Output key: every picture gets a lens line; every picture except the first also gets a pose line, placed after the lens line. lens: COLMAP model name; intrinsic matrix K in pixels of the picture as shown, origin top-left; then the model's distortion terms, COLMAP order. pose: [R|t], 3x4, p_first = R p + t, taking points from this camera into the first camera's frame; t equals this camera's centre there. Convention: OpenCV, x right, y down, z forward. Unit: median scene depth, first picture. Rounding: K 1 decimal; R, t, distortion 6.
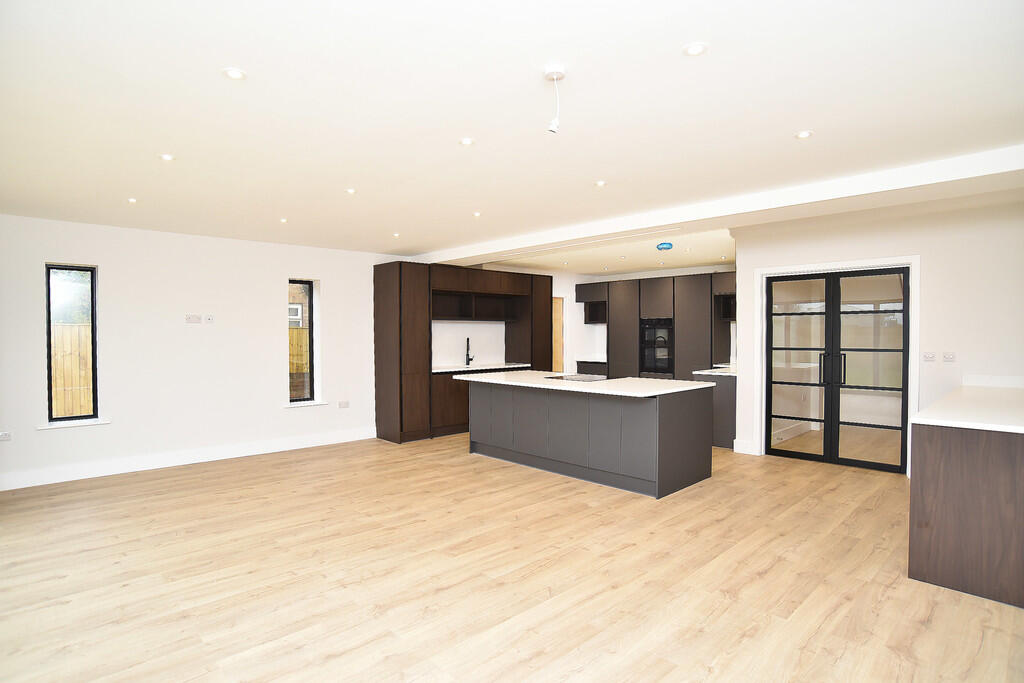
lens RADIAL K [[536.7, 0, 512.0], [0, 536.7, 341.5], [0, 0, 1]] dist [-0.108805, 0.052753]
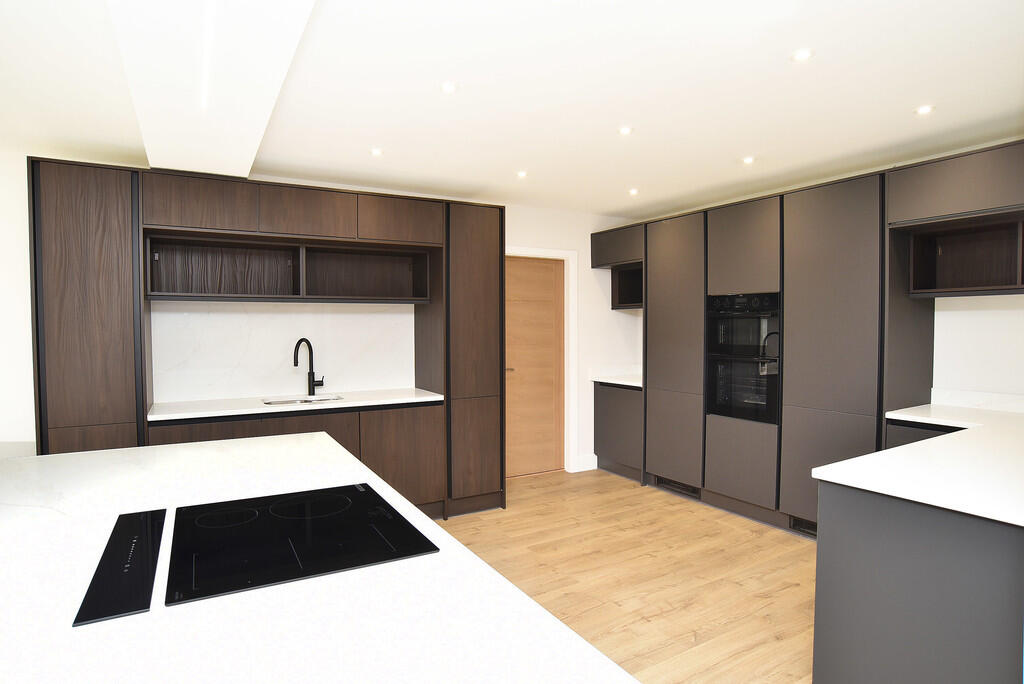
lens RADIAL K [[587.8, 0, 512.0], [0, 587.8, 342.0], [0, 0, 1]] dist [-0.001897, -0.000353]
pose [[0.969730, 0.006200, -0.244100, 0.345581], [-0.003005, 0.999905, 0.013460, -0.017837], [0.244161, -0.012319, 0.969657, 0.814691]]
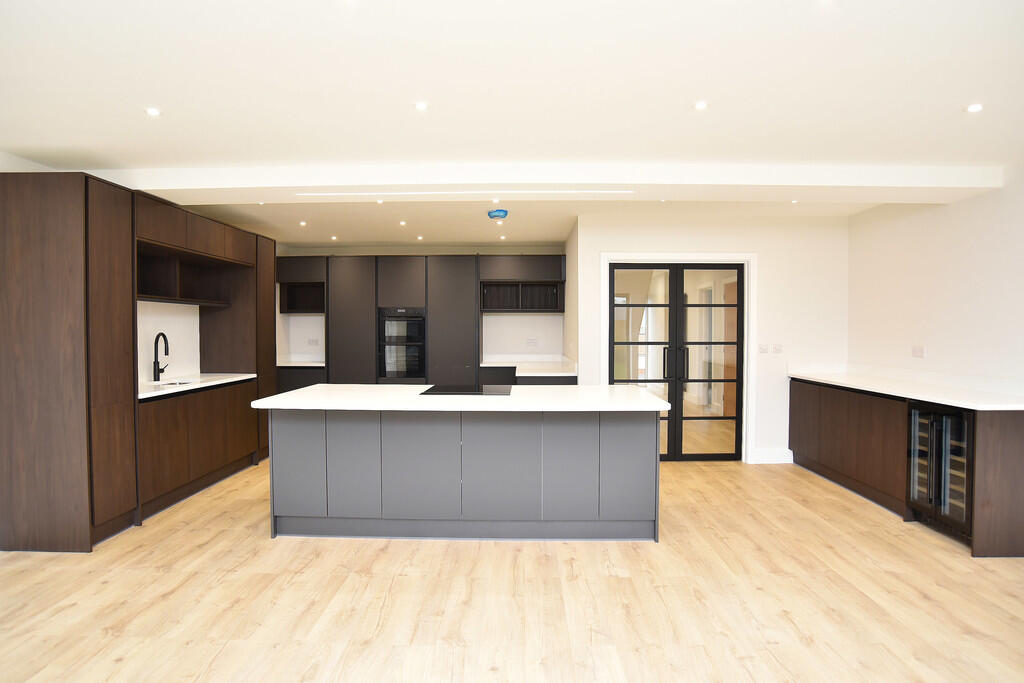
lens RADIAL K [[593.9, 0, 512.0], [0, 593.9, 341.5], [0, 0, 1]] dist [-0.093754, 0.044913]
pose [[0.702827, -0.012525, 0.711250, -0.388944], [0.008215, 0.999921, 0.009491, -0.000595], [-0.711313, -0.000828, 0.702875, 0.460855]]
